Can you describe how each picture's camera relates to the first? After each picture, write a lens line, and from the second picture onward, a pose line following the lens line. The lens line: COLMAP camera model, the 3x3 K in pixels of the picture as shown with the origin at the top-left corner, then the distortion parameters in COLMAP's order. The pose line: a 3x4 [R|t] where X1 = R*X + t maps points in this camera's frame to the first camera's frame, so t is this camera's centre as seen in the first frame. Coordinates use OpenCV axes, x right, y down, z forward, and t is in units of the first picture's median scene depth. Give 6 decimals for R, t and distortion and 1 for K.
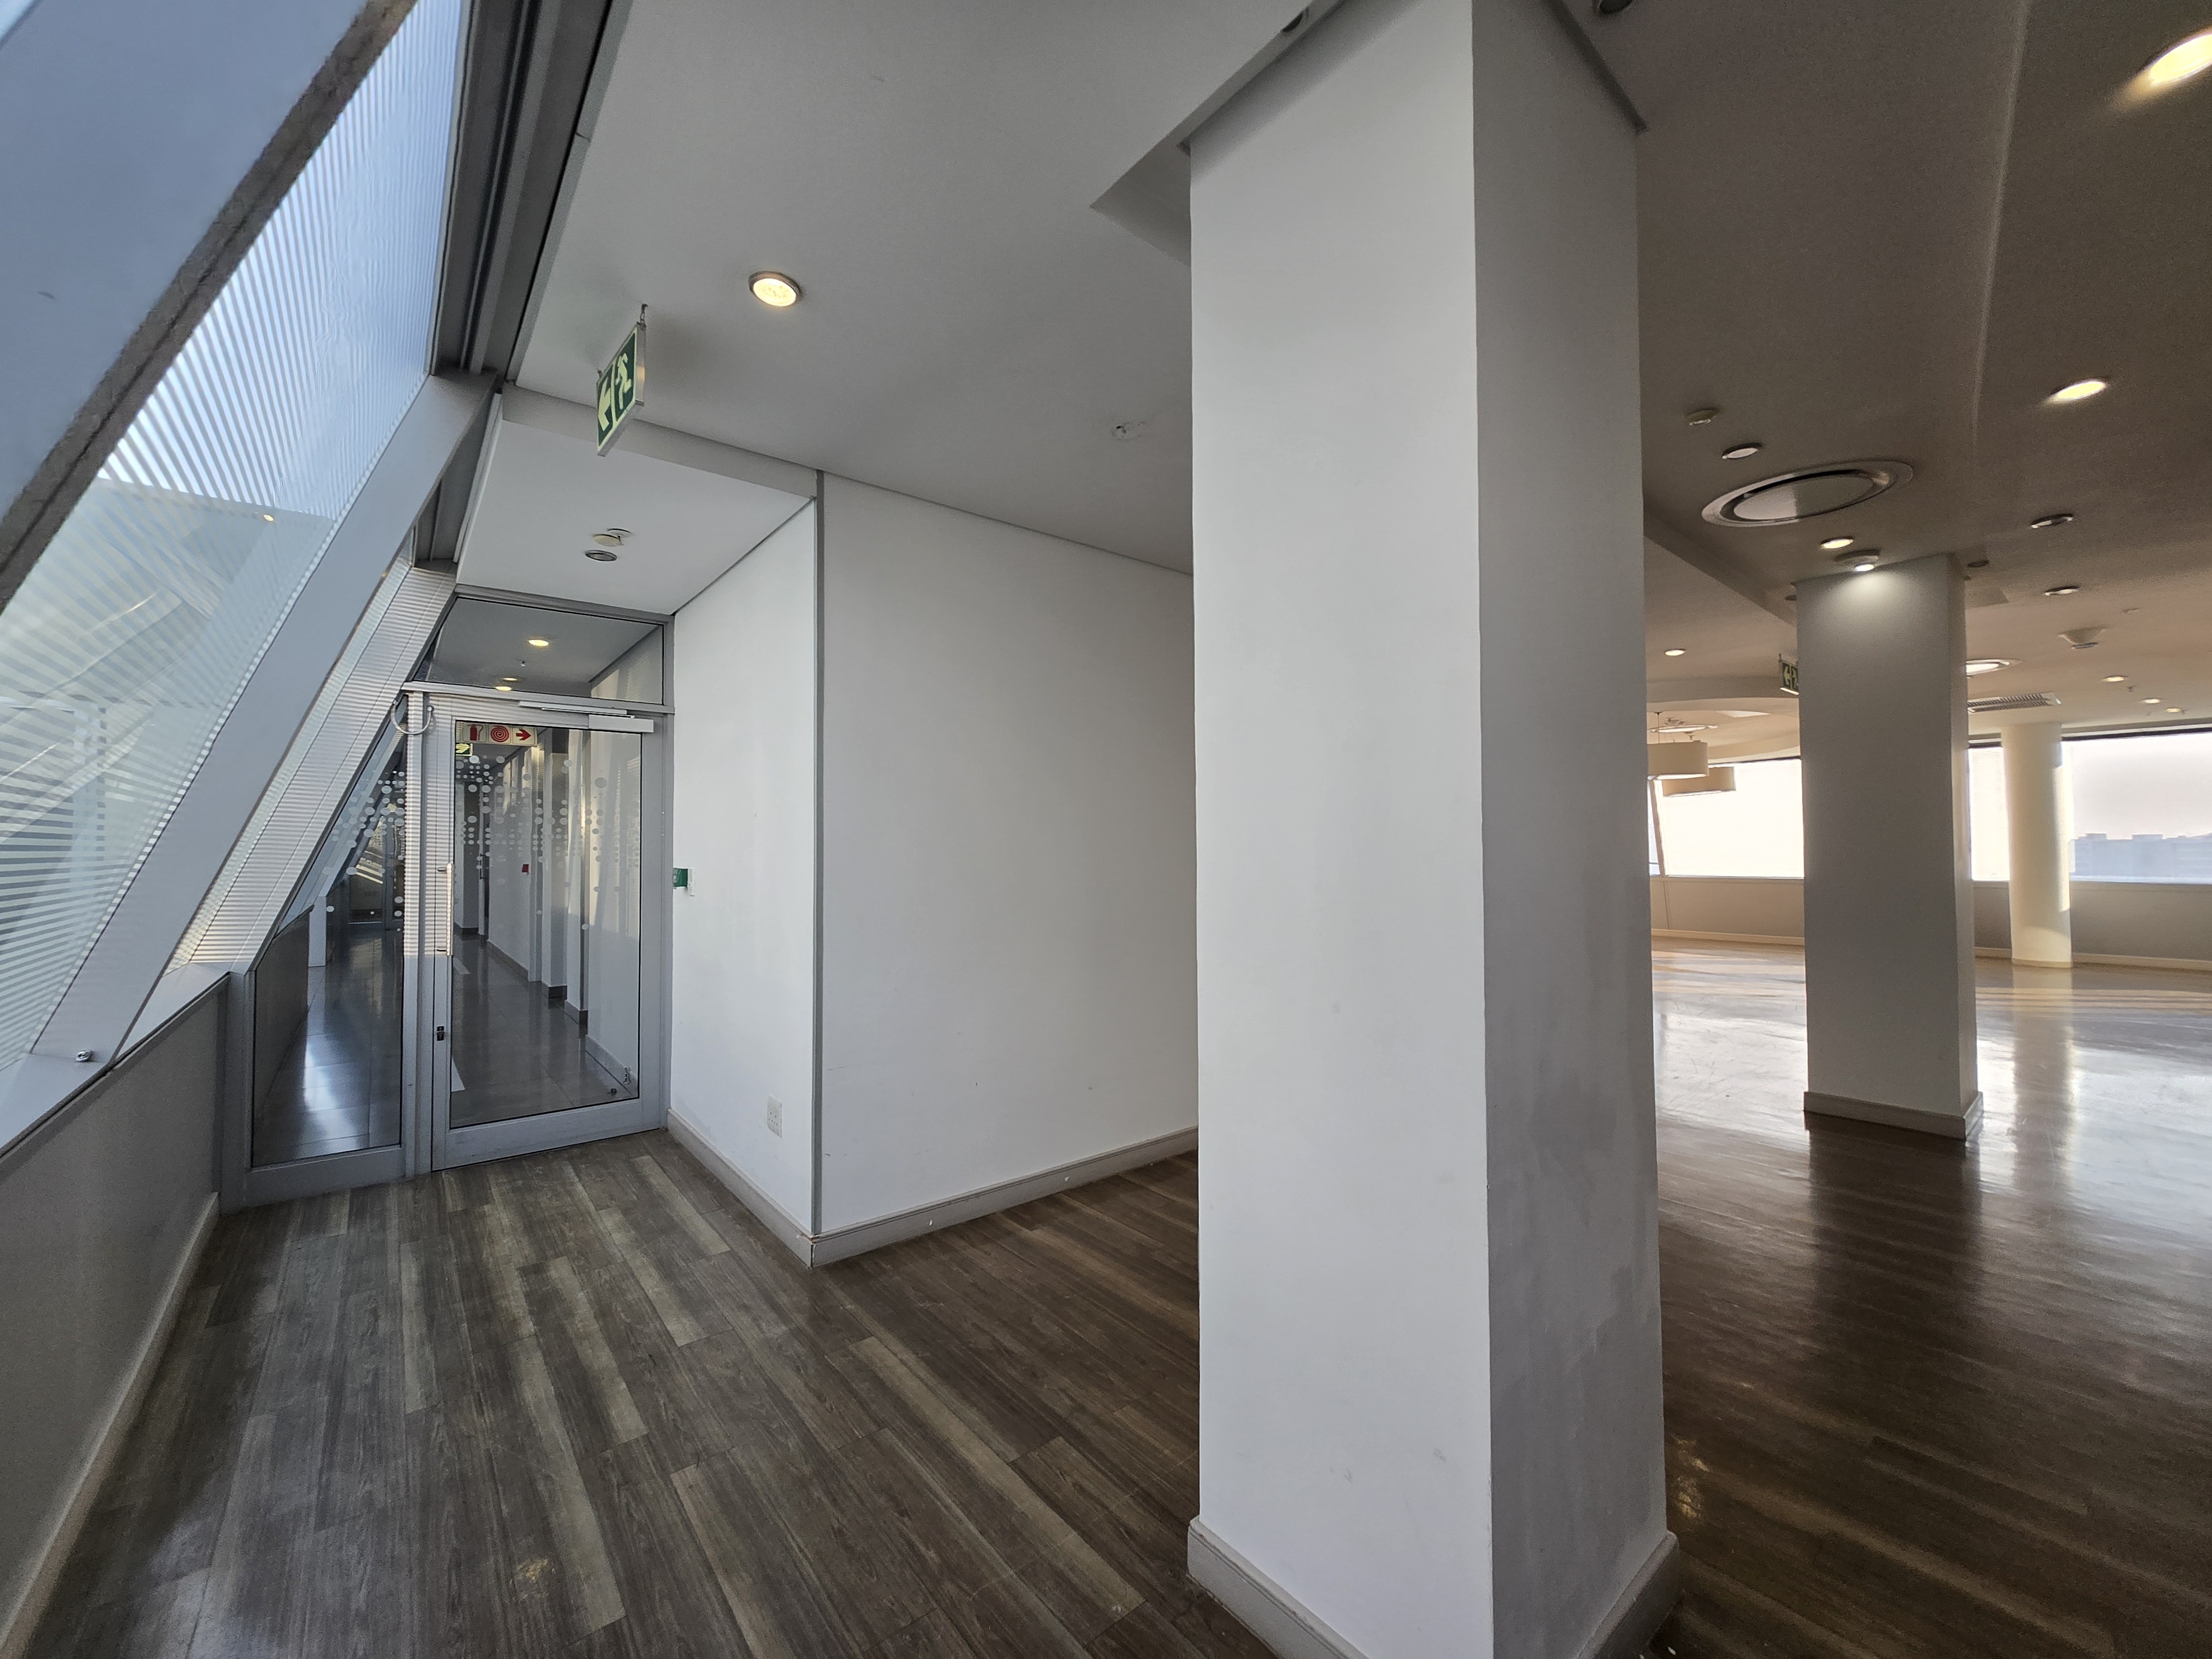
lens RADIAL K [[859.1, 0, 1094.4], [0, 859.1, 833.8], [0, 0, 1]] dist [-0.001082, -0.000229]
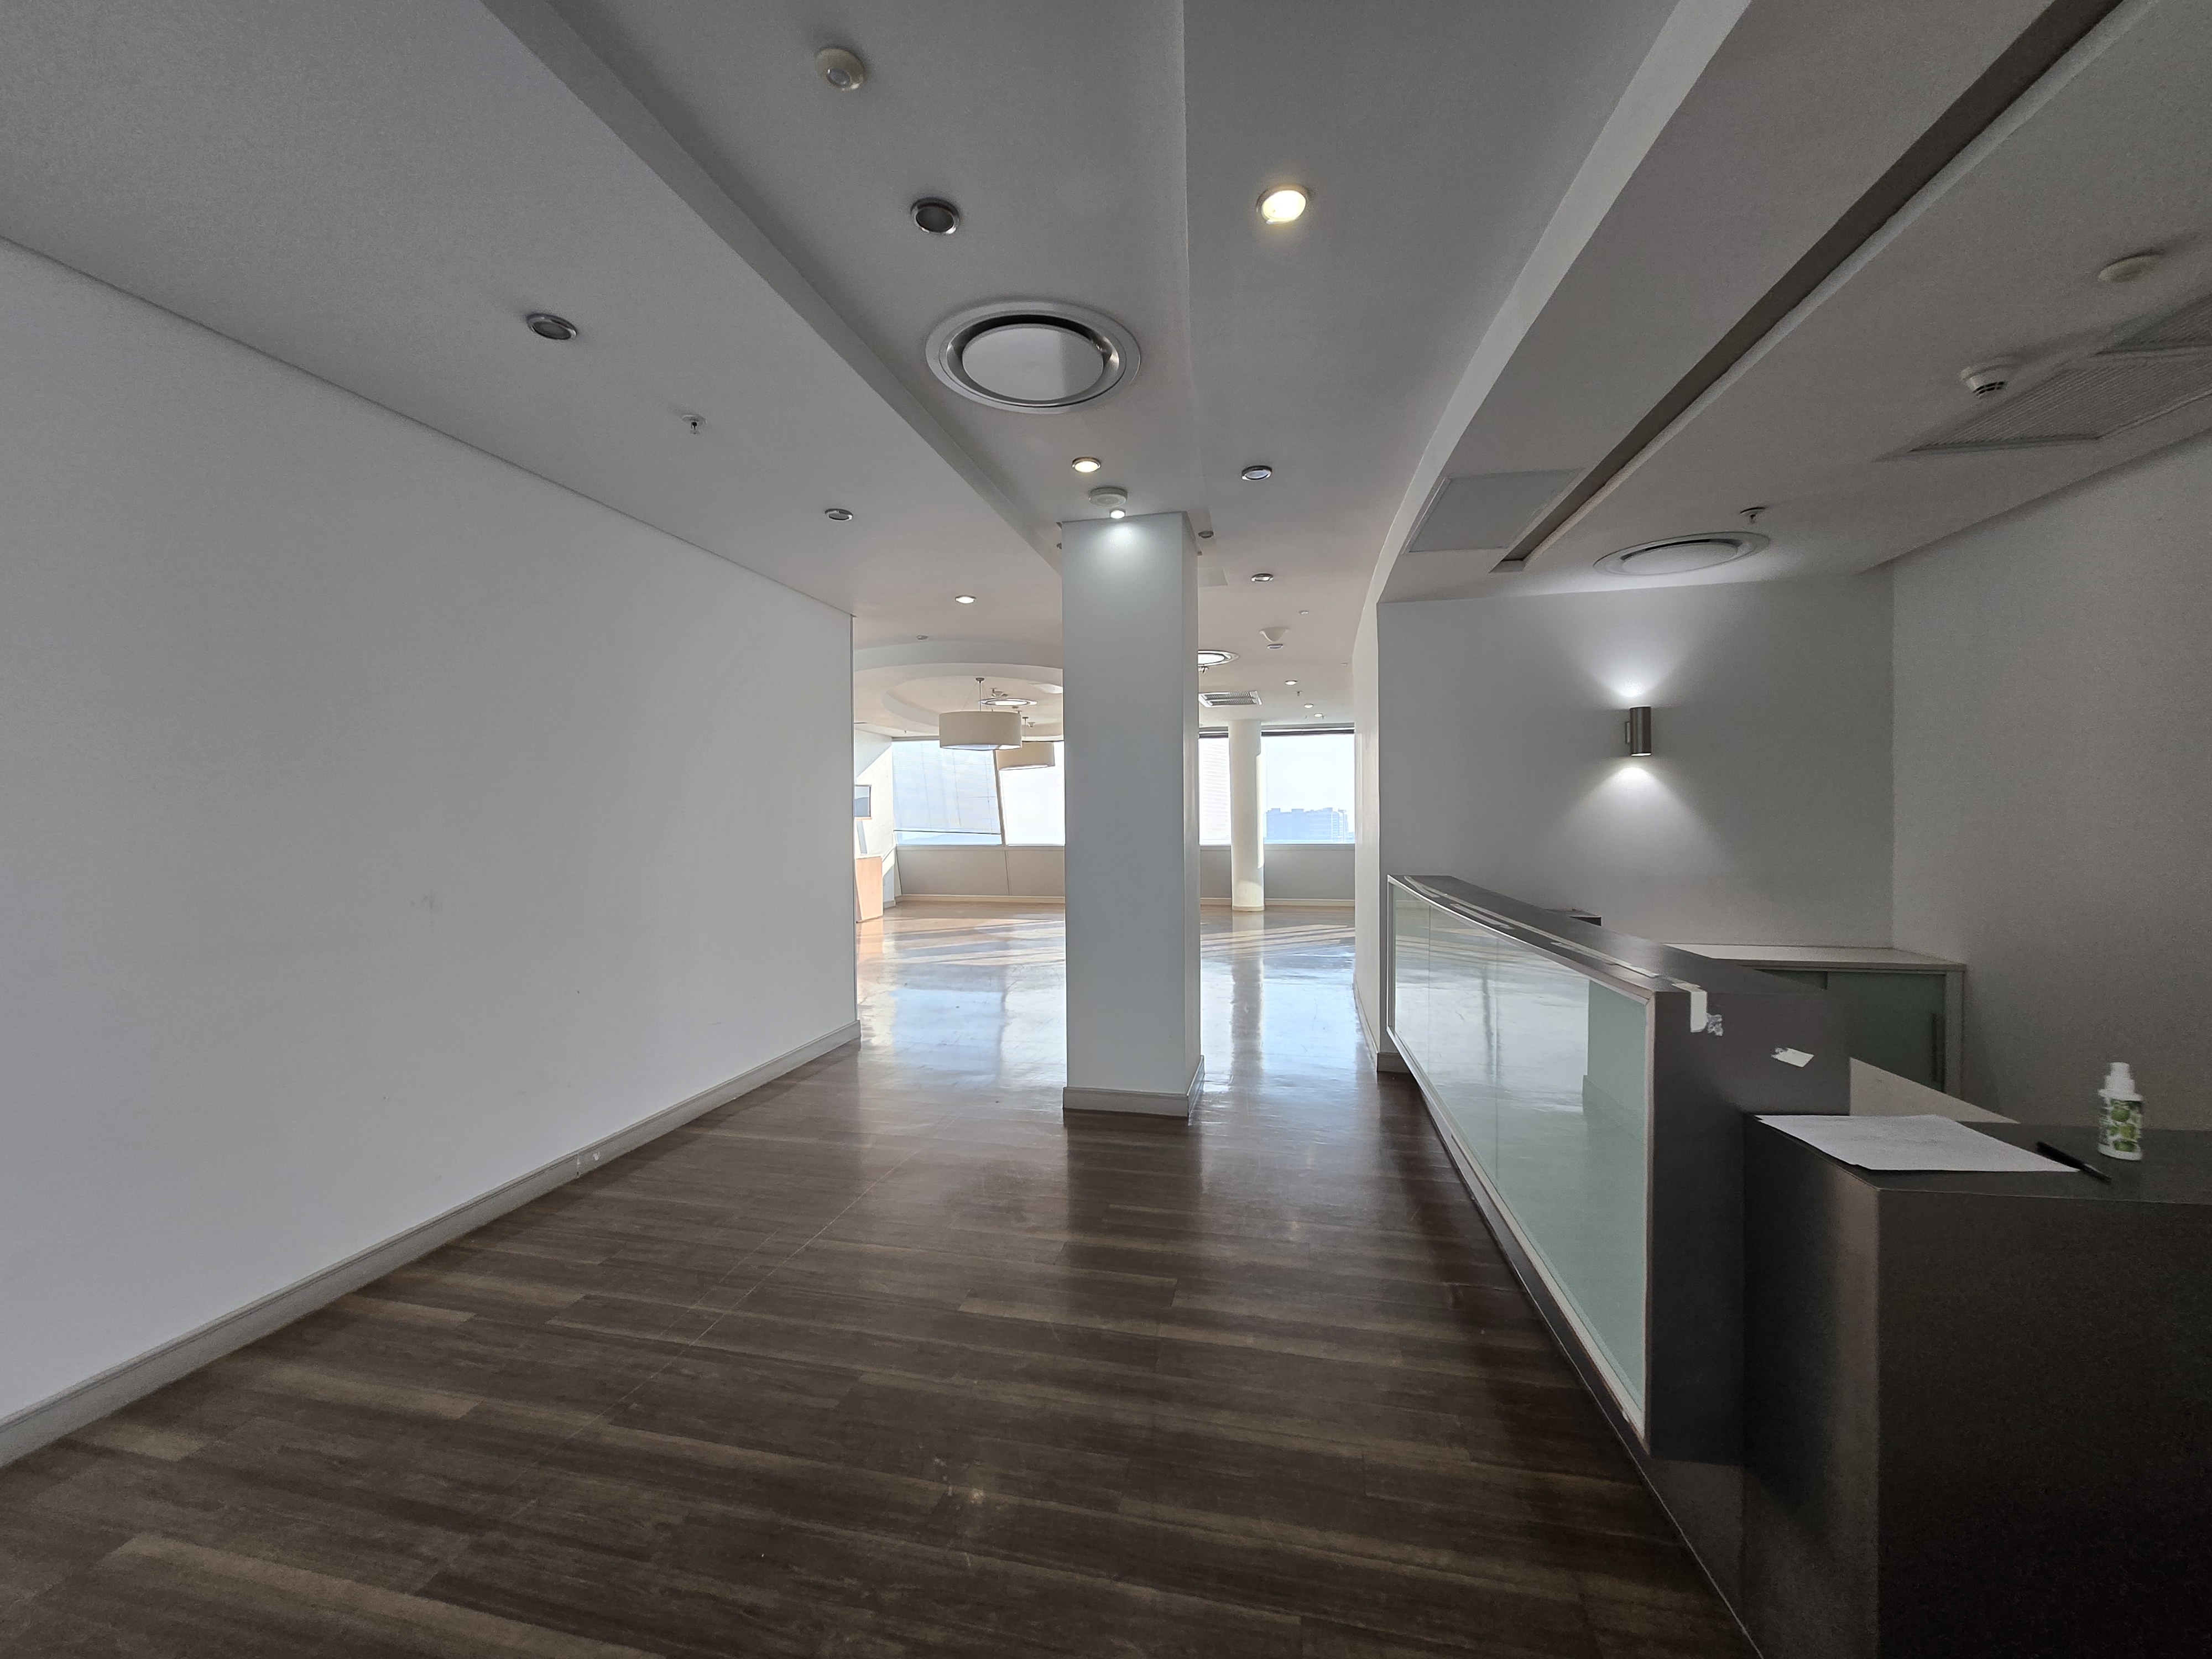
lens RADIAL K [[859.1, 0, 1094.4], [0, 859.1, 833.8], [0, 0, 1]] dist [-0.001082, -0.000229]
pose [[0.793184, -0.013414, 0.608834, 0.211352], [-0.007666, 0.999458, 0.032007, 0.000790], [-0.608933, -0.030055, 0.792652, 0.186714]]
